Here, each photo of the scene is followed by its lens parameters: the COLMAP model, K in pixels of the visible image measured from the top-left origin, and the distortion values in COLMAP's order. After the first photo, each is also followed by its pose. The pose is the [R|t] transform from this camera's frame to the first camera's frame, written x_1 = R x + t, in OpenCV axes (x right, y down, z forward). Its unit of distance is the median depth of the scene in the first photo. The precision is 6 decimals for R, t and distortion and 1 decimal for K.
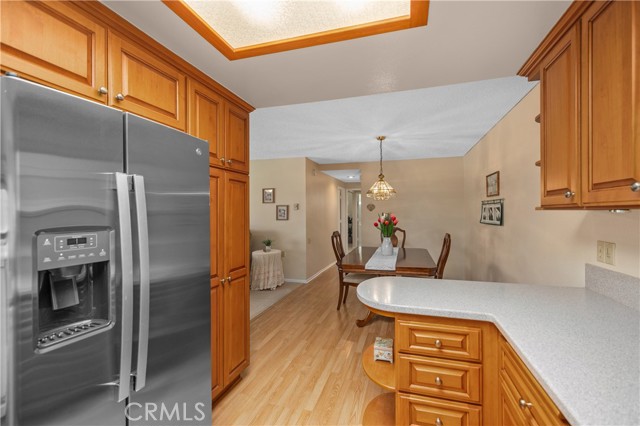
lens RADIAL K [[289.6, 0, 324.5], [0, 289.6, 211.5], [0, 0, 1]] dist [0.011131, -0.001983]
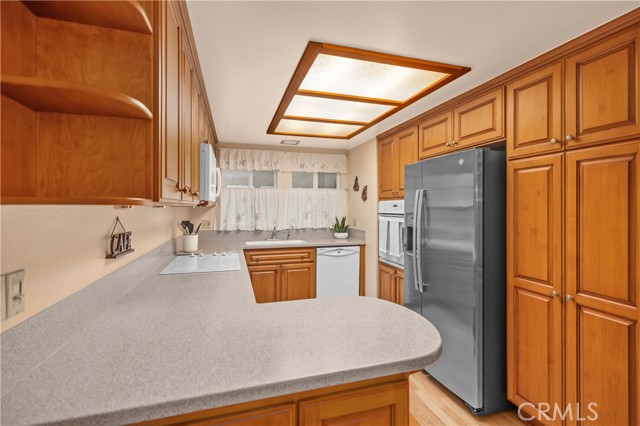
lens RADIAL K [[289.6, 0, 318.1], [0, 289.6, 206.5], [0, 0, 1]] dist [0.011131, -0.001983]
pose [[-0.842080, -0.000854, -0.539353, 0.306815], [-0.000880, 1.000000, -0.000210, 0.000295], [0.539353, 0.000297, -0.842080, 0.648404]]
